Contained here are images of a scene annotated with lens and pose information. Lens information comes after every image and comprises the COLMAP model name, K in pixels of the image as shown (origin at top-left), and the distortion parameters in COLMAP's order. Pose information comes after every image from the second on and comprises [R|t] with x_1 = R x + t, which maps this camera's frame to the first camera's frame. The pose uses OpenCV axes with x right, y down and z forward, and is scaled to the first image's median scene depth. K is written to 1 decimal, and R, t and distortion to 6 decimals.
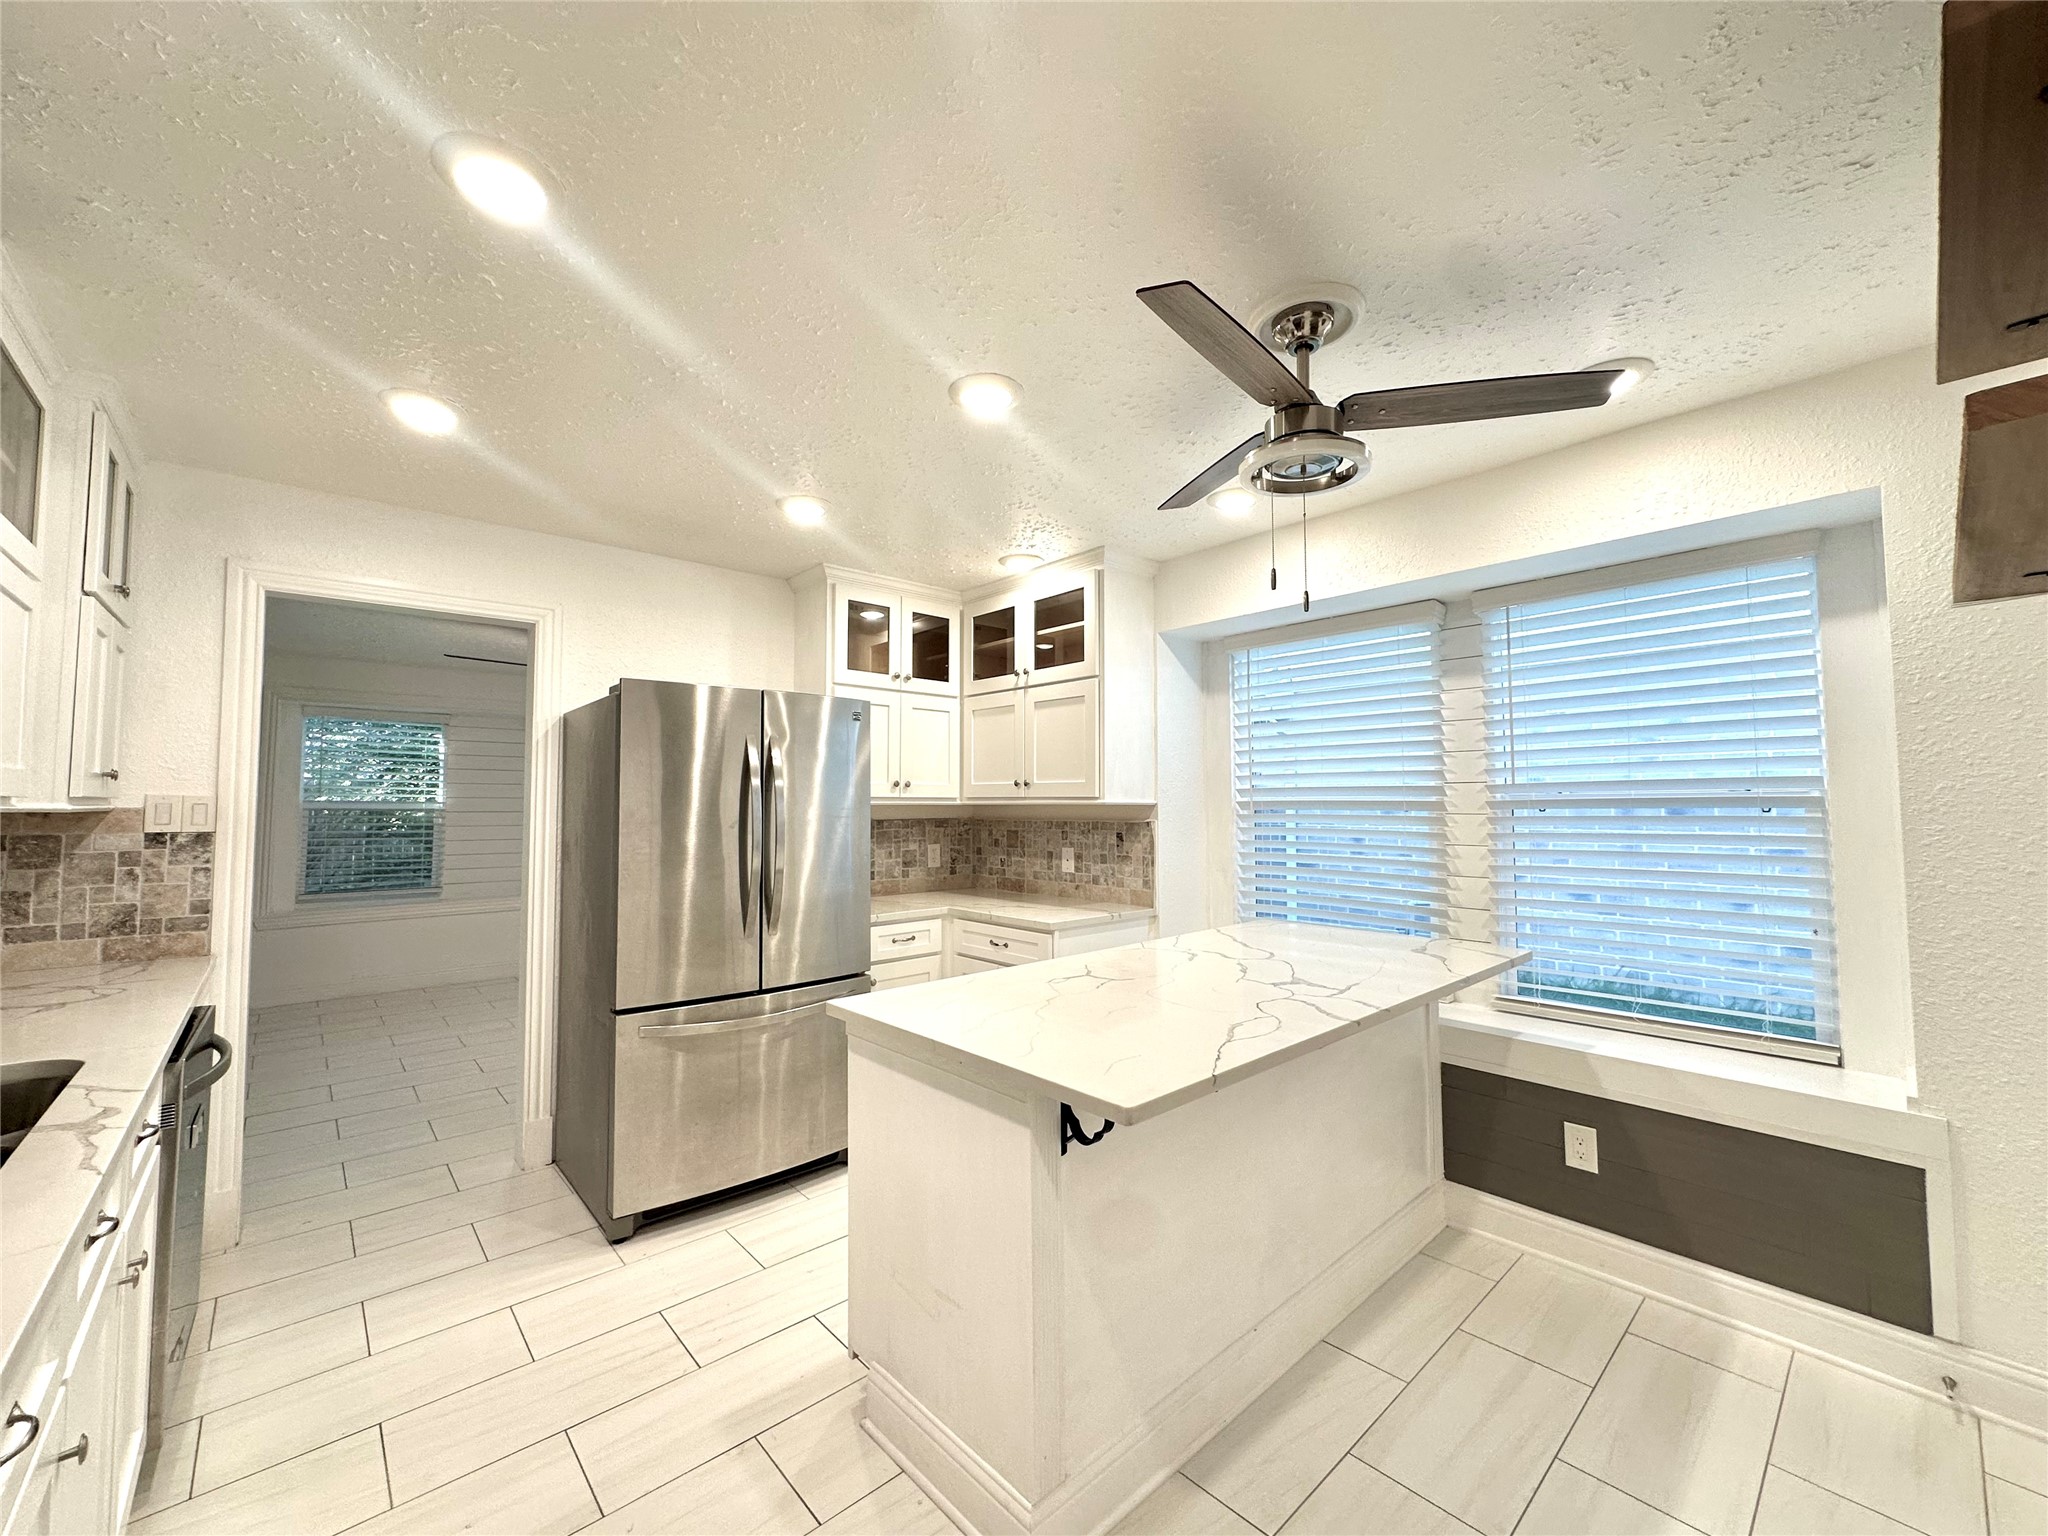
lens RADIAL K [[816.0, 0, 1024.0], [0, 816.0, 764.9], [0, 0, 1]] dist [-0.002080, 0.000056]
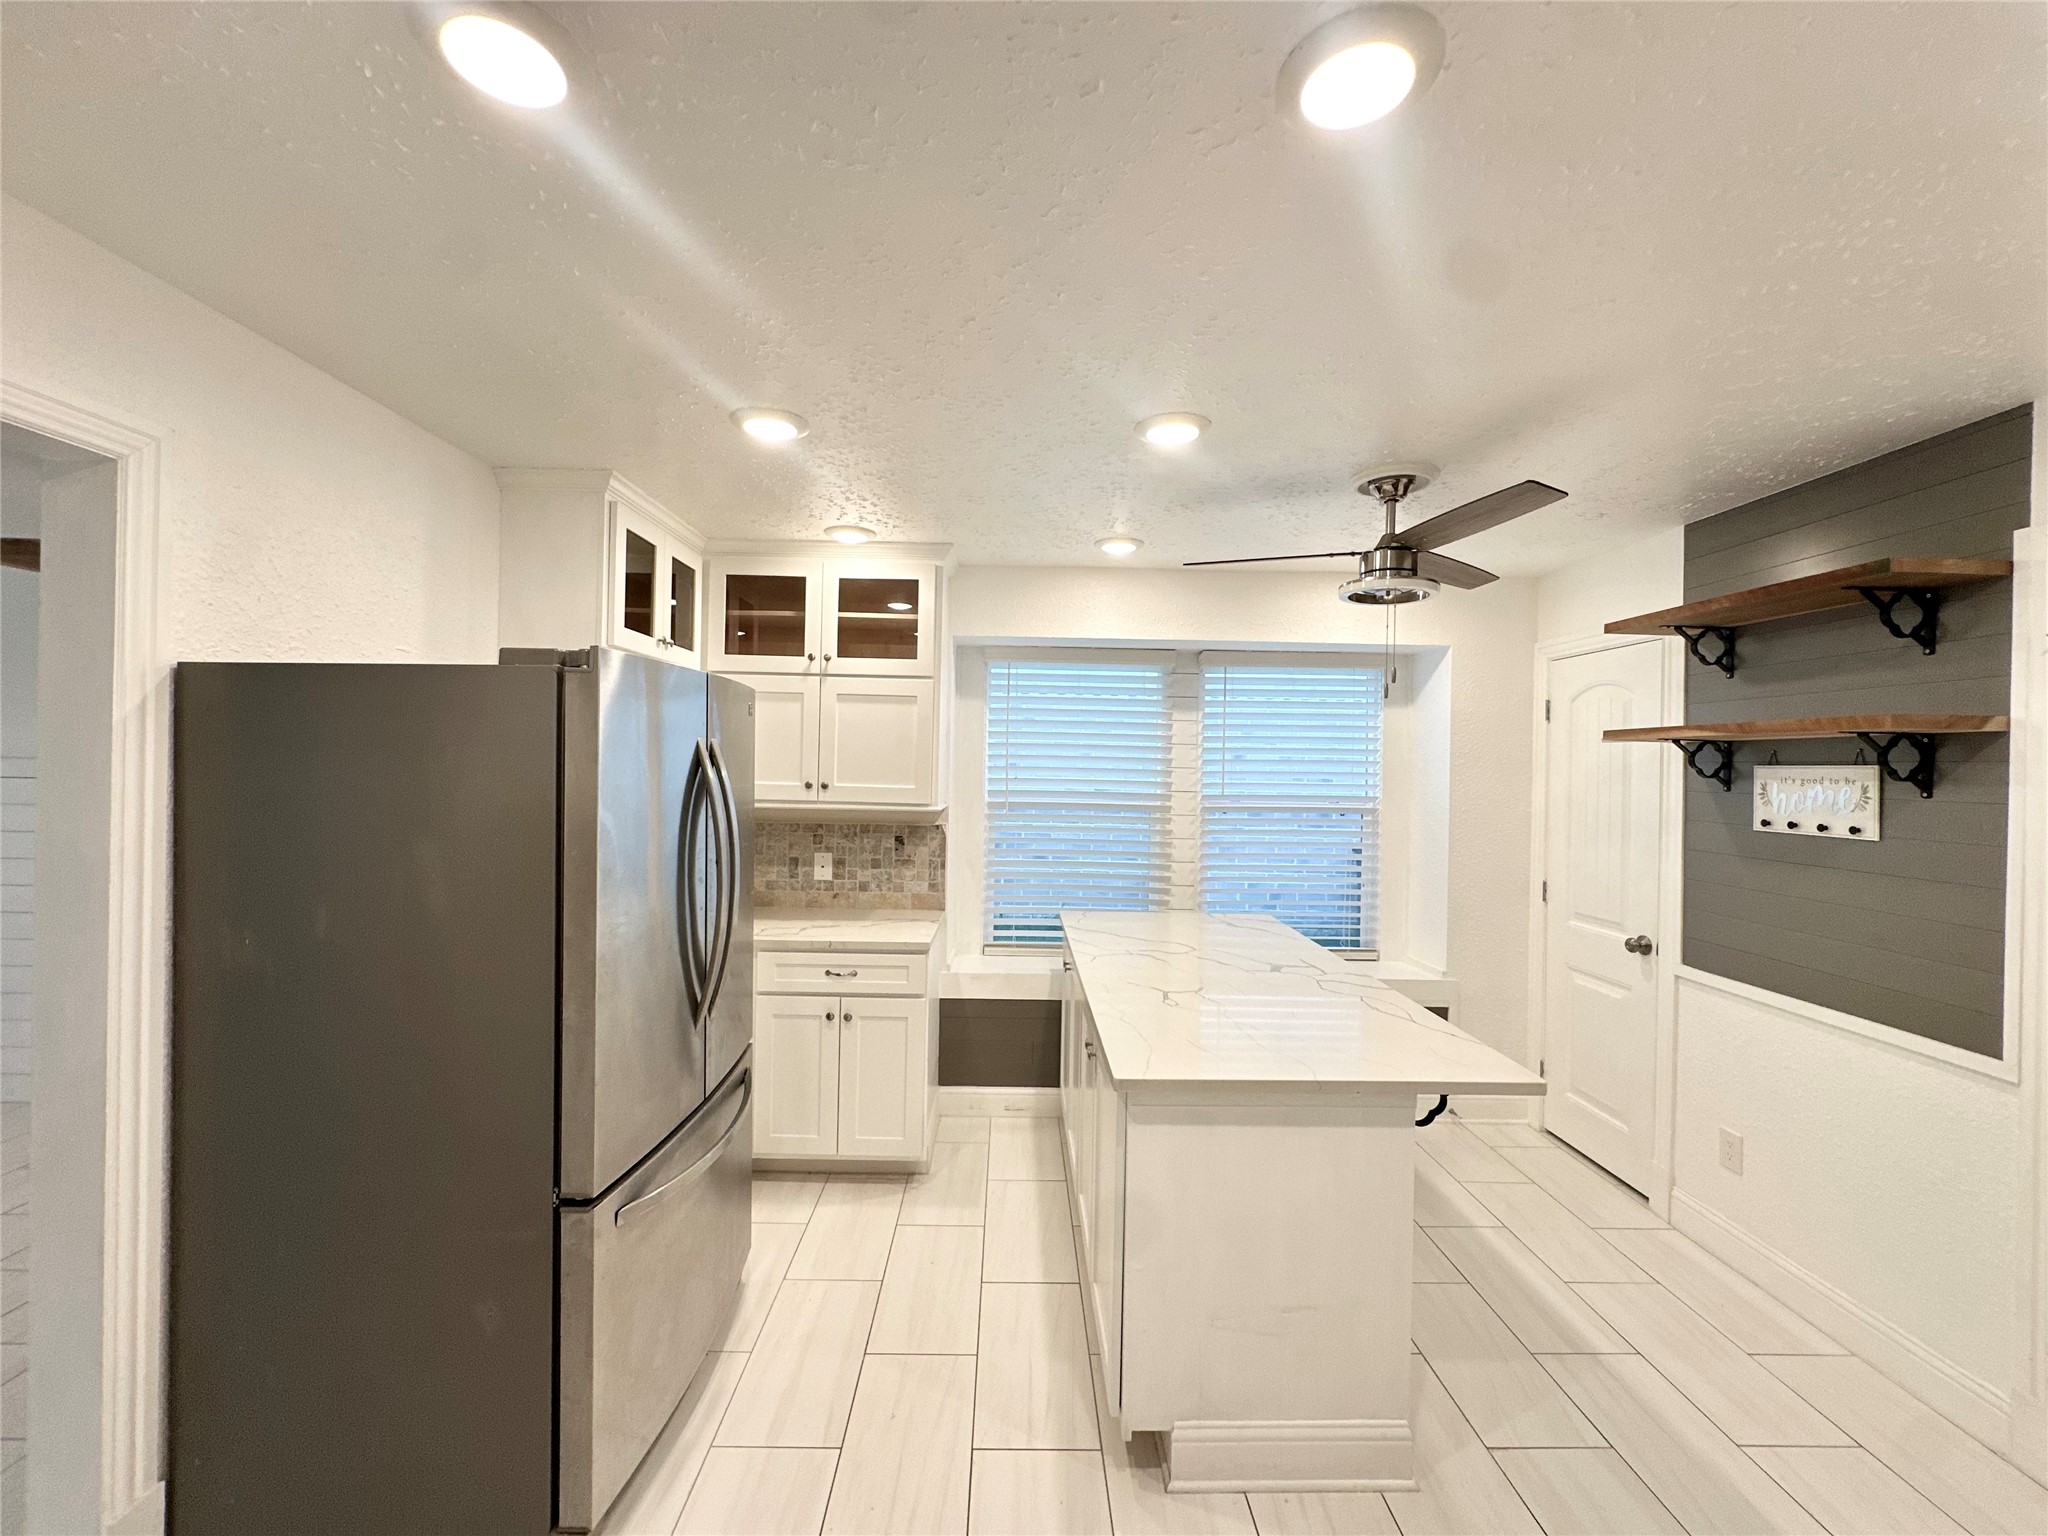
lens RADIAL K [[816.0, 0, 1024.0], [0, 816.0, 764.9], [0, 0, 1]] dist [-0.002080, 0.000056]
pose [[0.656560, 0.014550, 0.754134, -0.525658], [-0.059558, 0.997692, 0.032604, -0.041674], [-0.751919, -0.066321, 0.655911, 0.268989]]
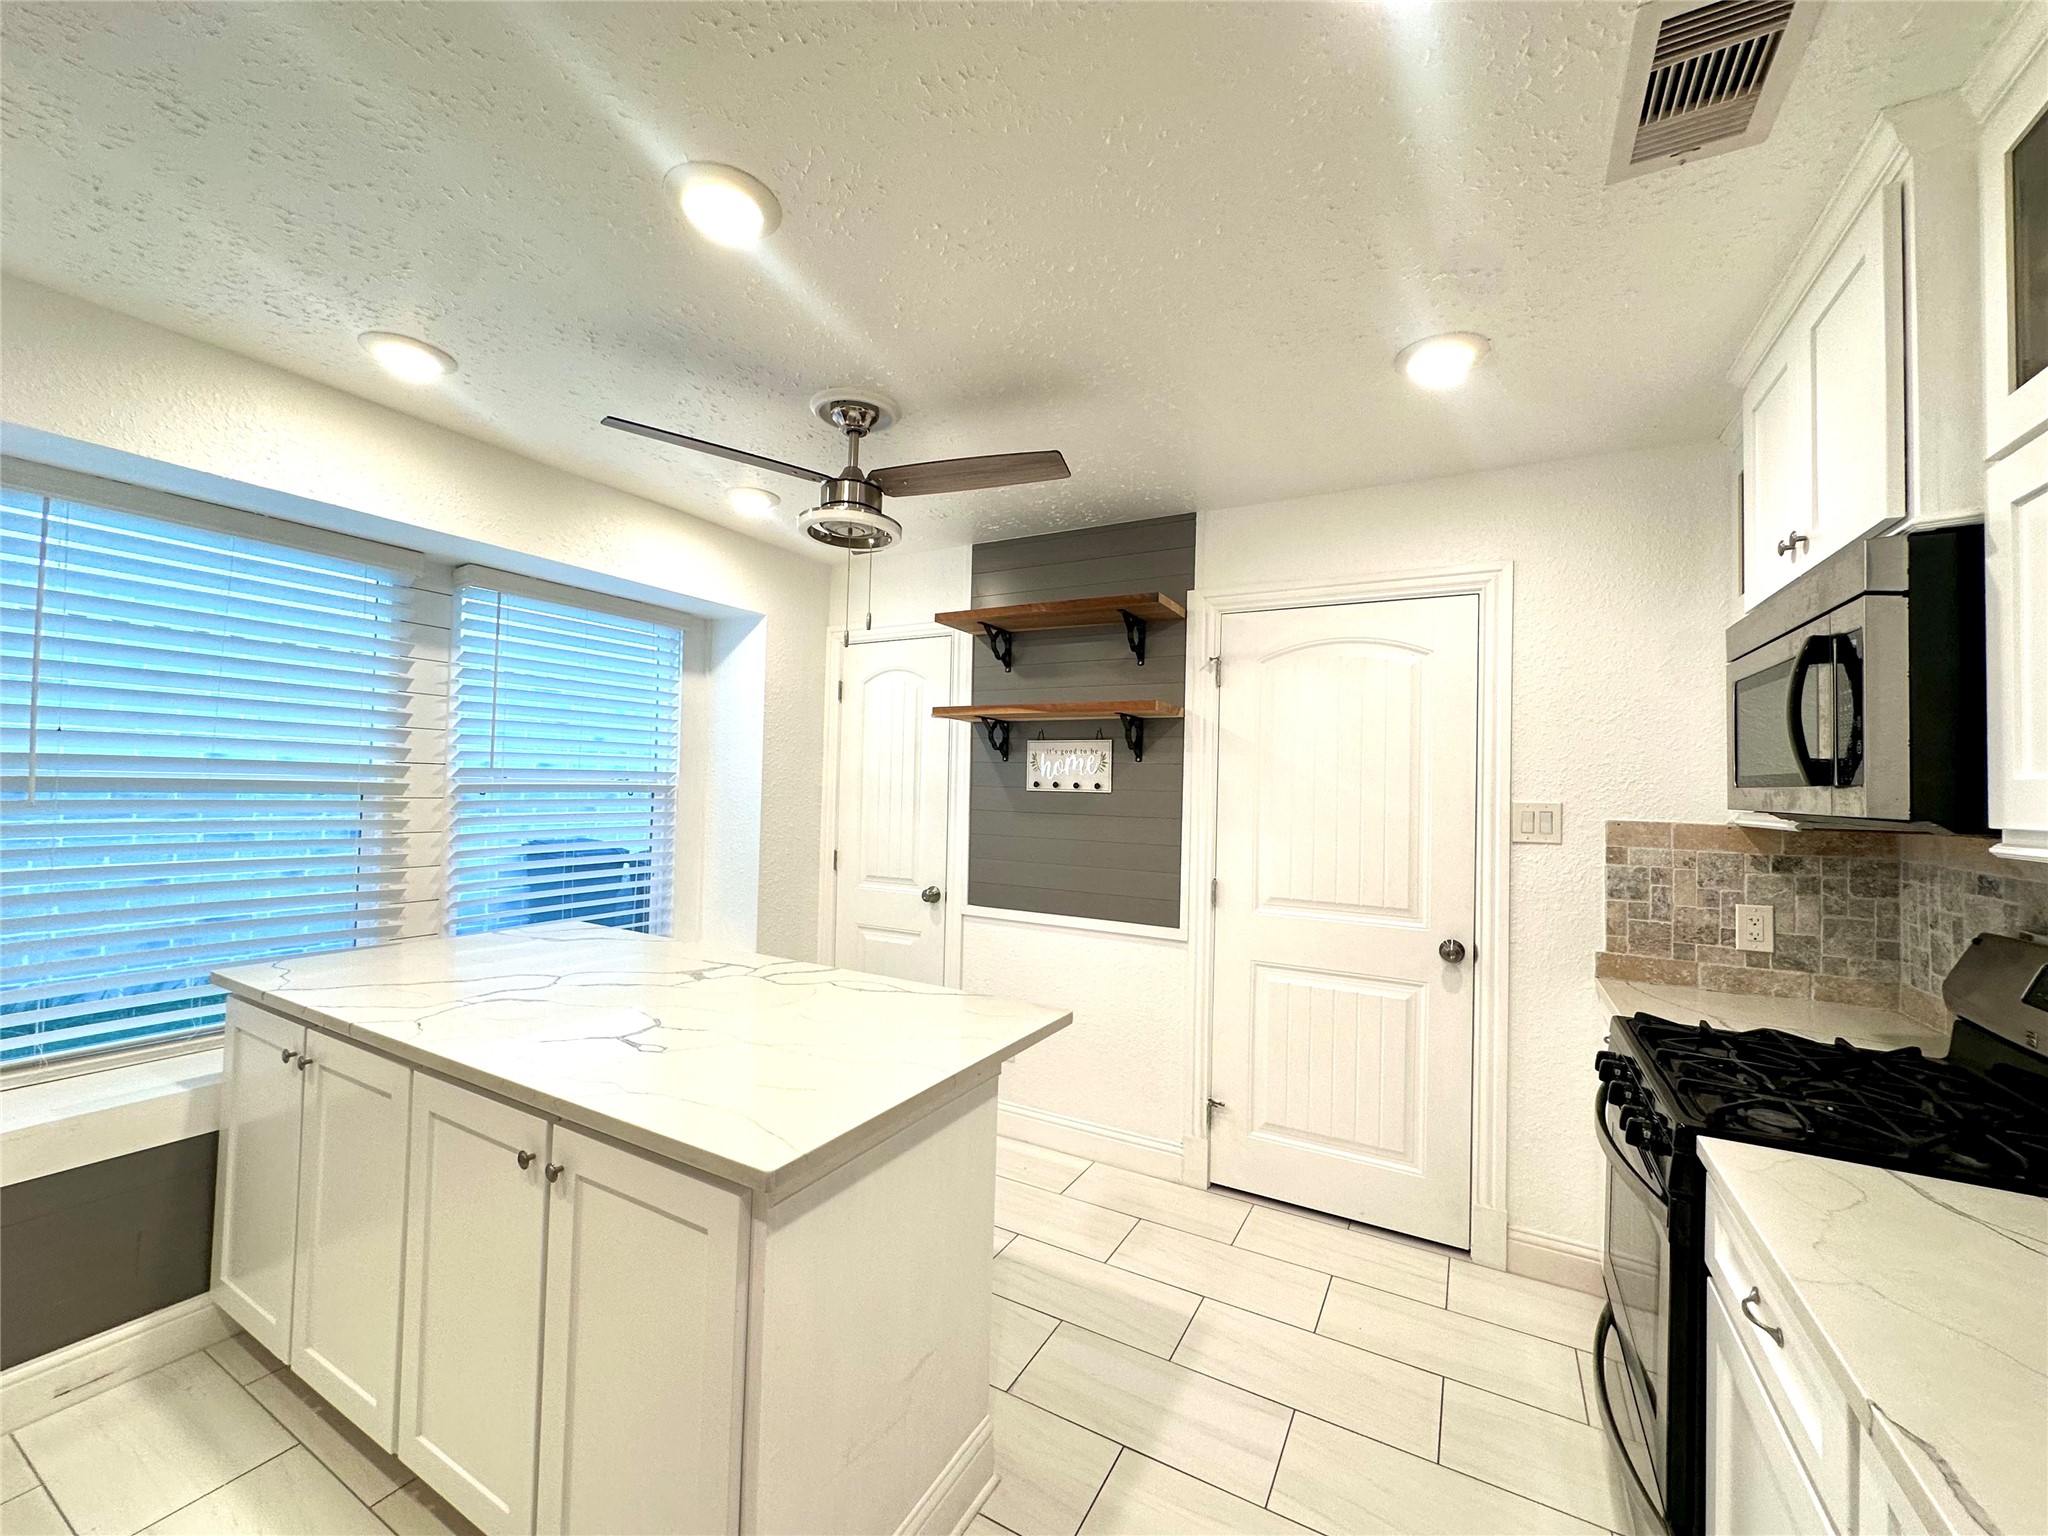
lens RADIAL K [[816.0, 0, 1024.0], [0, 816.0, 764.9], [0, 0, 1]] dist [-0.002080, 0.000056]
pose [[-0.323723, 0.018974, 0.945962, -0.441258], [-0.073693, 0.996256, -0.045202, 0.012711], [-0.943278, -0.084343, -0.321113, 0.549305]]
